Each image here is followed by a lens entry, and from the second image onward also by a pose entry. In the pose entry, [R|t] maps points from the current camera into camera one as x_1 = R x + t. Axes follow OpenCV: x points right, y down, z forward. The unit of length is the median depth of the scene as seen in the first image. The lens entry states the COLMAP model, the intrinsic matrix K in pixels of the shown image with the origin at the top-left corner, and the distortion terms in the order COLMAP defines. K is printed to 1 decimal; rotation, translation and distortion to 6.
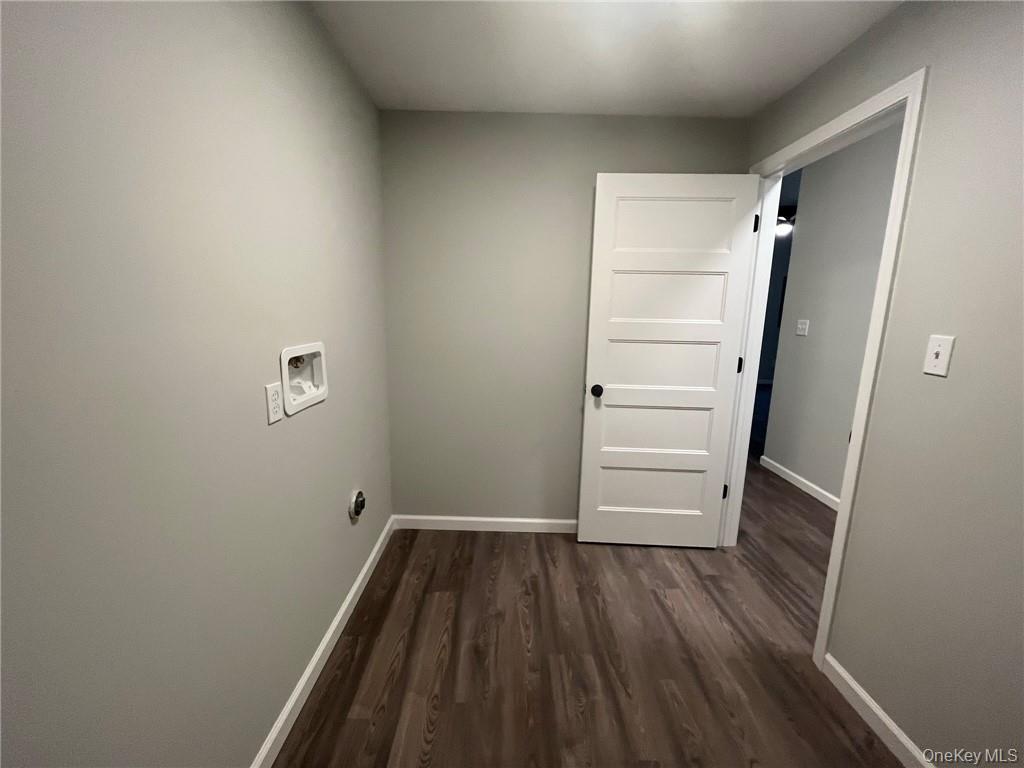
lens RADIAL K [[417.1, 0, 502.1], [0, 417.1, 387.4], [0, 0, 1]] dist [-0.002954, 0.000038]
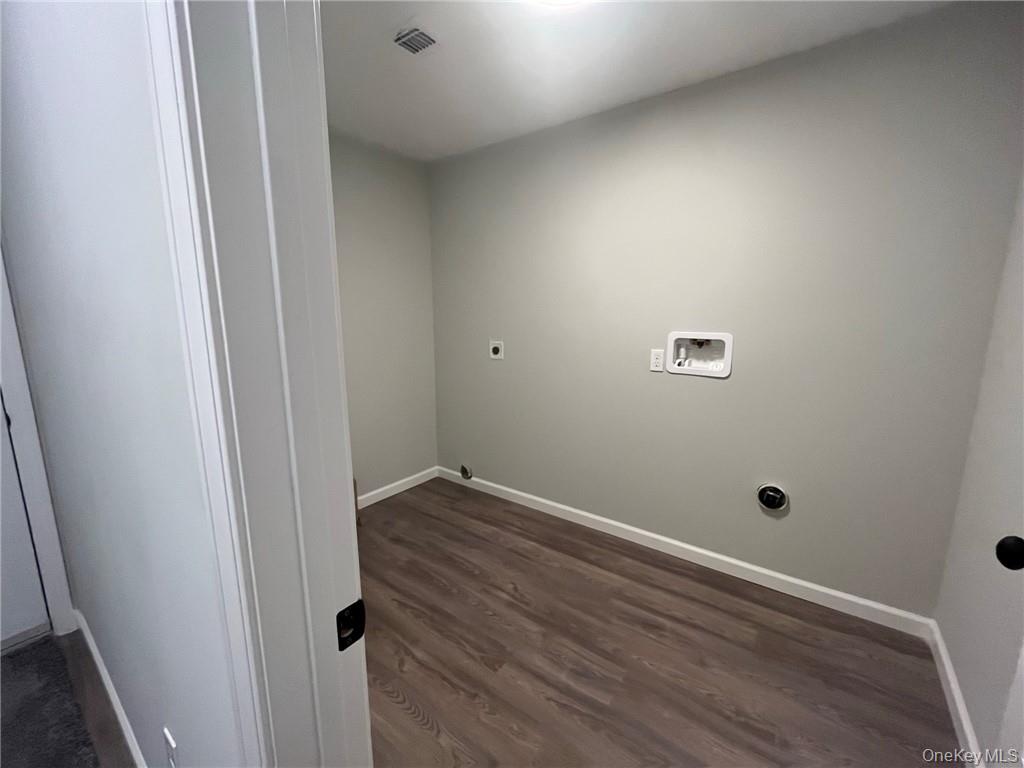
lens RADIAL K [[417.1, 0, 507.9], [0, 417.1, 388.6], [0, 0, 1]] dist [-0.002954, 0.000038]
pose [[-0.598639, 0.105330, -0.794063, 0.997520], [-0.168219, 0.952679, 0.253189, -0.153335], [0.783156, 0.285146, -0.552593, 1.193614]]
